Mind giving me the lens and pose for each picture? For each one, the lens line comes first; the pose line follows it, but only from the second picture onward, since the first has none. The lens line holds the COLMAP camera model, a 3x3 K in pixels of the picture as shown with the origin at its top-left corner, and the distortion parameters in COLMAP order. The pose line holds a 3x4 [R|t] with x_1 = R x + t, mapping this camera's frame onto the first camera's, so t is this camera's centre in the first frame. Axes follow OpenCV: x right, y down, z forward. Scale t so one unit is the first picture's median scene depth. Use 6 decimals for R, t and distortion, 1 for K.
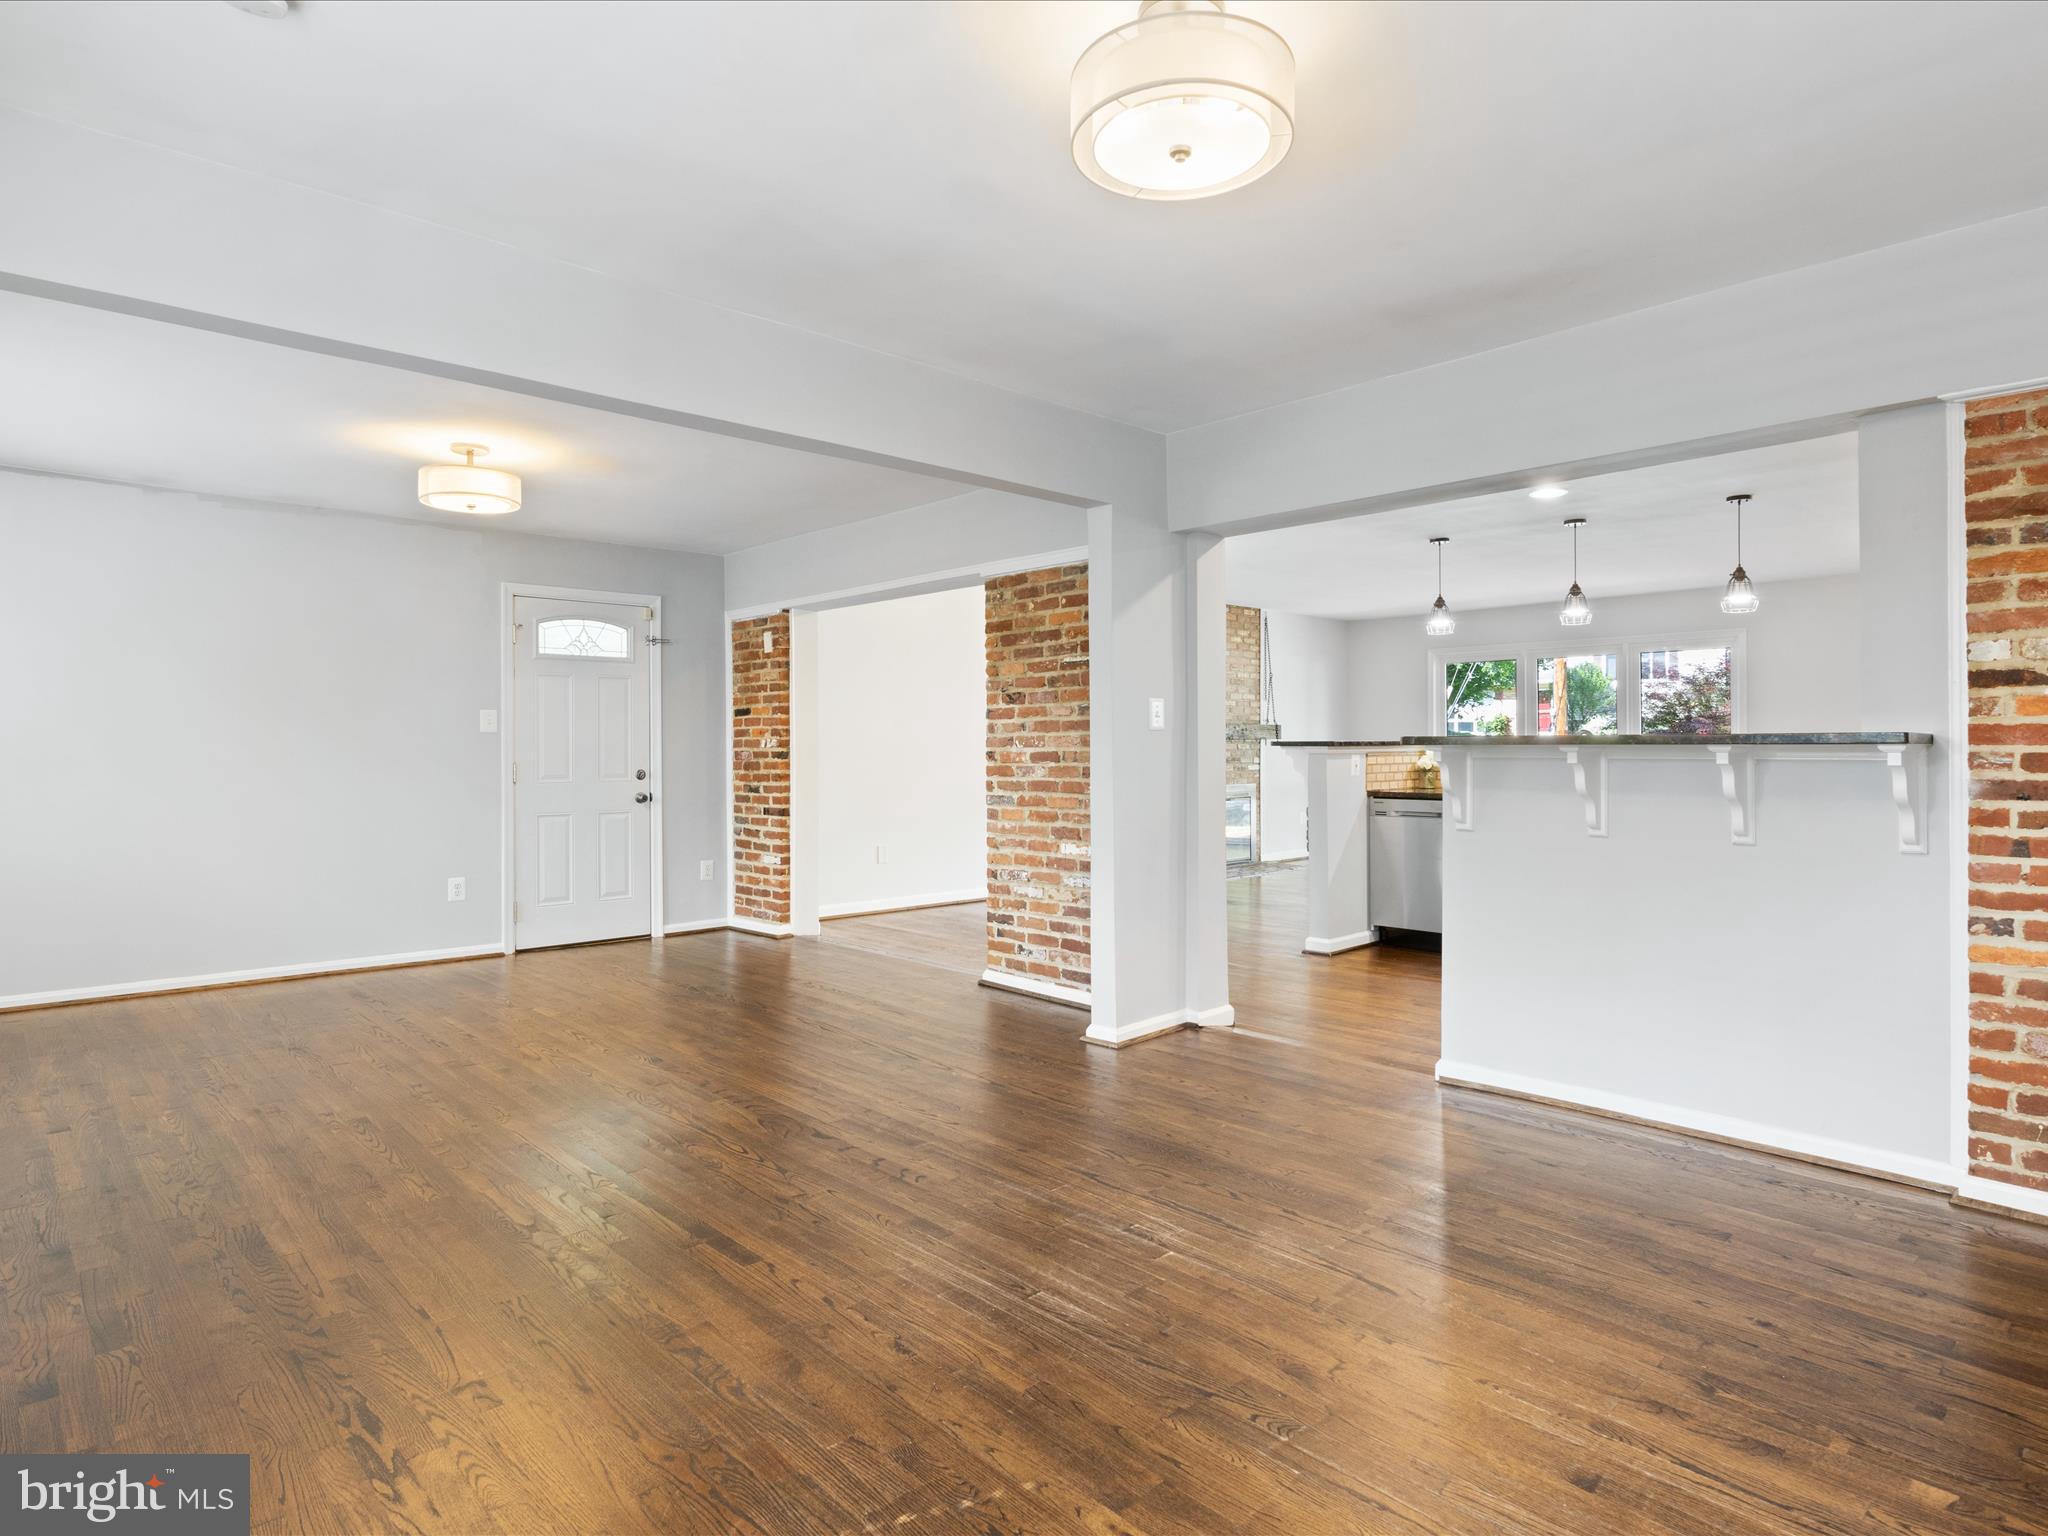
lens RADIAL K [[1145.5, 0, 1021.3], [0, 1145.5, 763.2], [0, 0, 1]] dist [-0.012652, 0.002312]
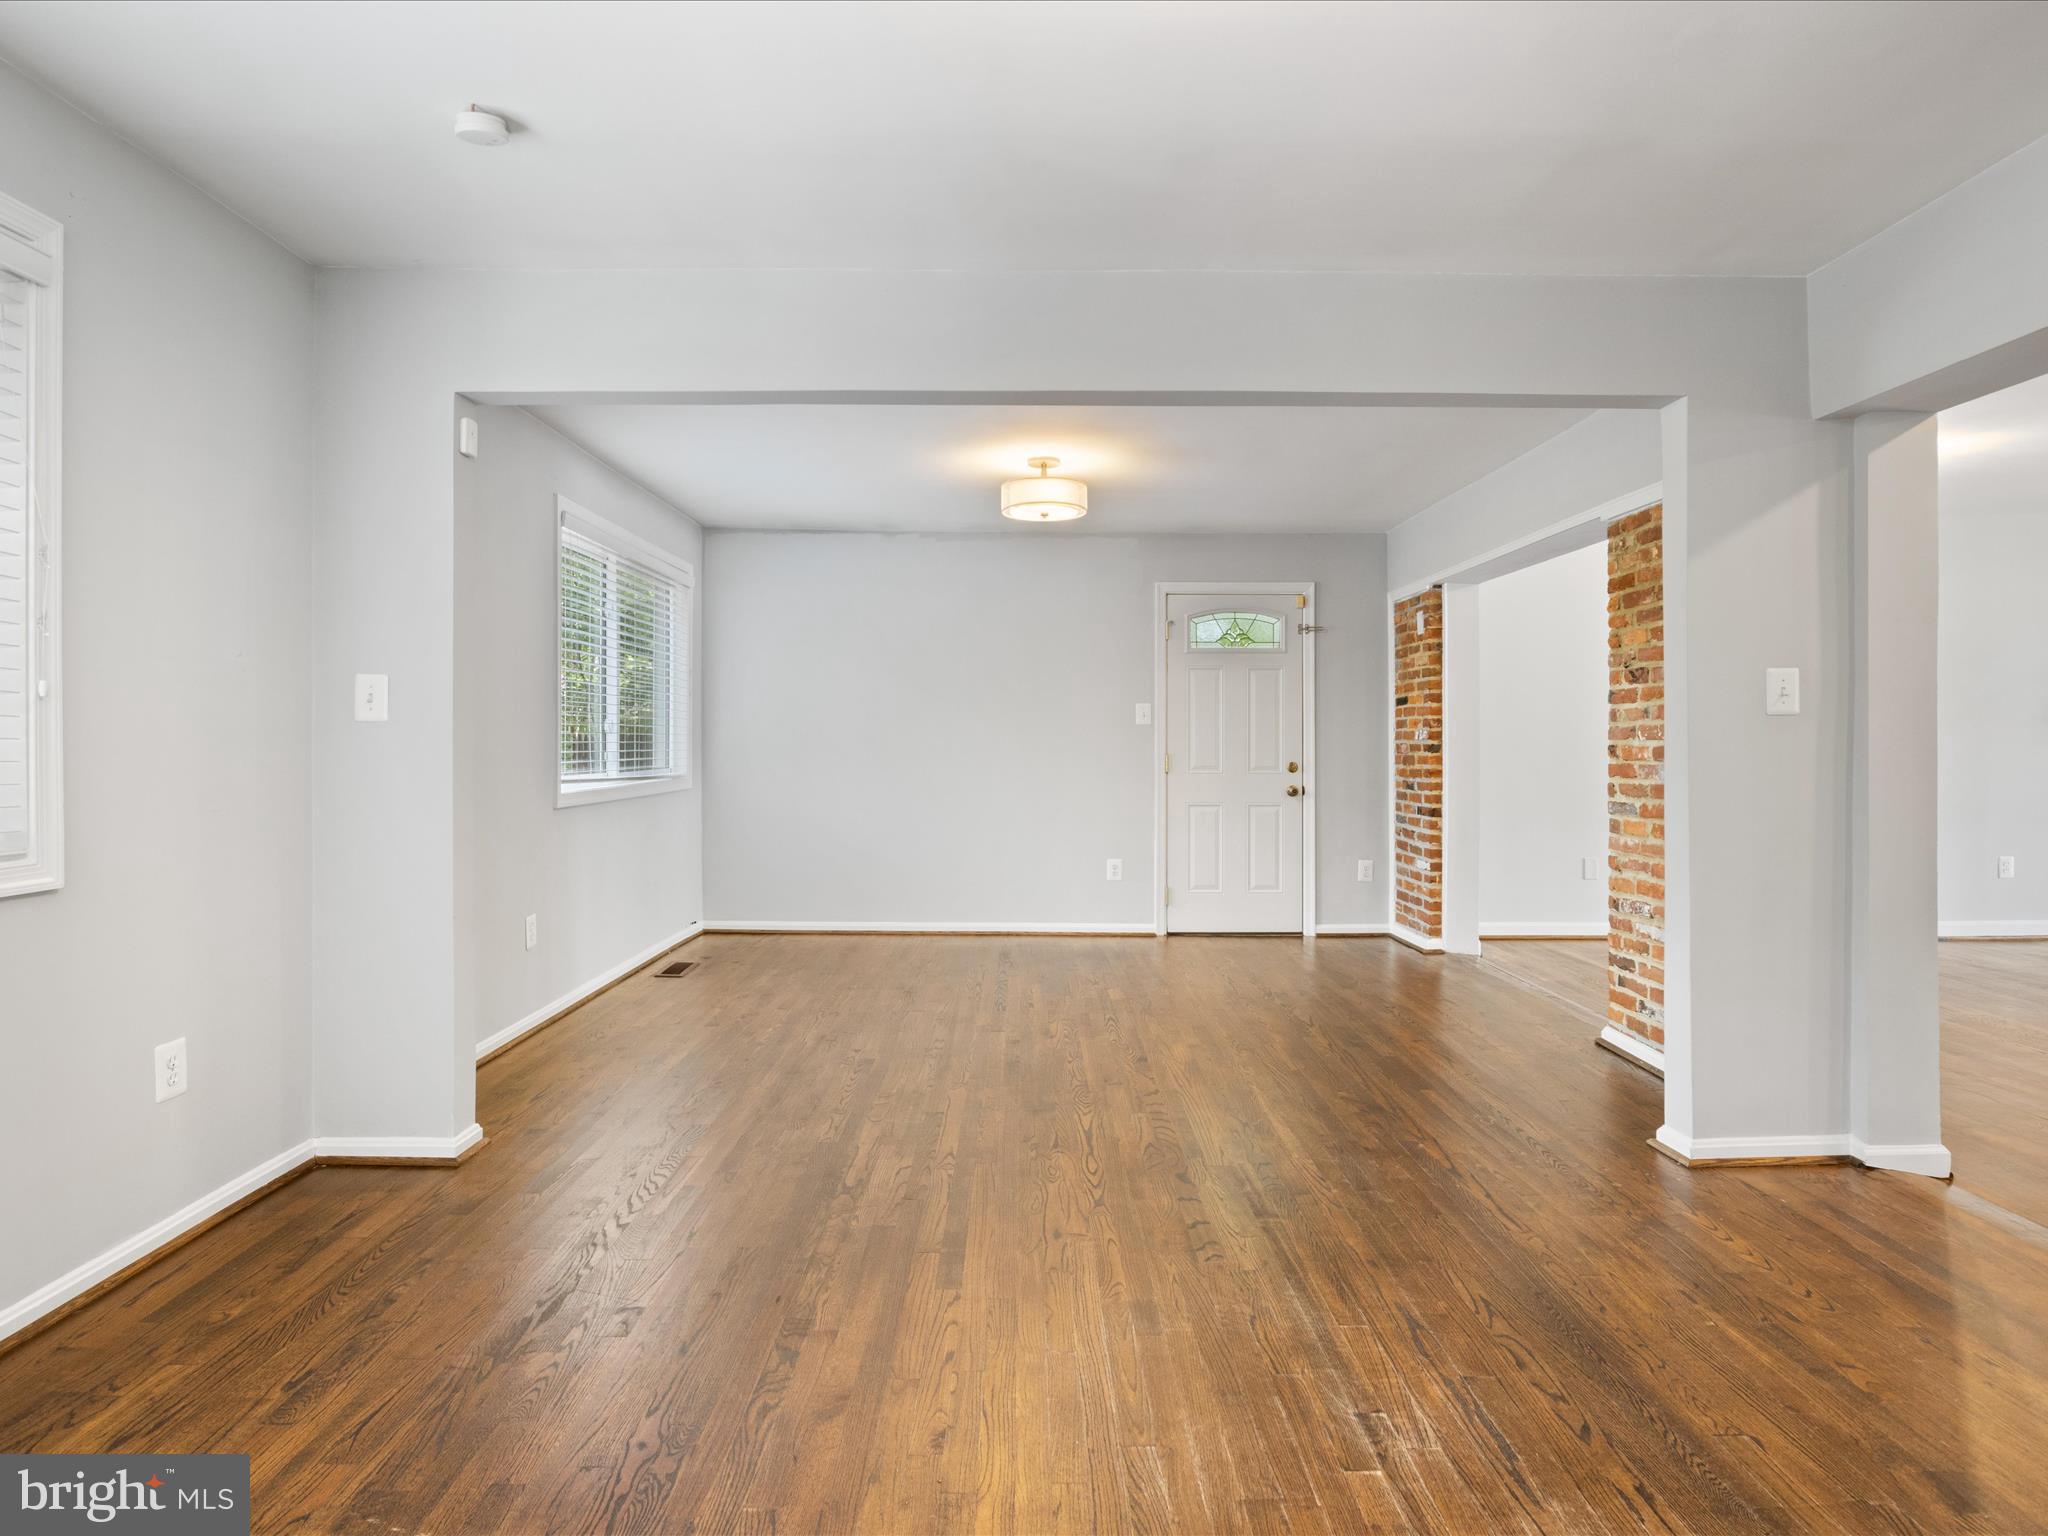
lens RADIAL K [[1145.5, 0, 1024.8], [0, 1145.5, 750.4], [0, 0, 1]] dist [-0.012652, 0.002312]
pose [[0.735292, 0.009615, -0.677682, 0.204475], [-0.013432, 0.999910, -0.000387, -0.001188], [0.677617, 0.009387, 0.735355, 0.163942]]
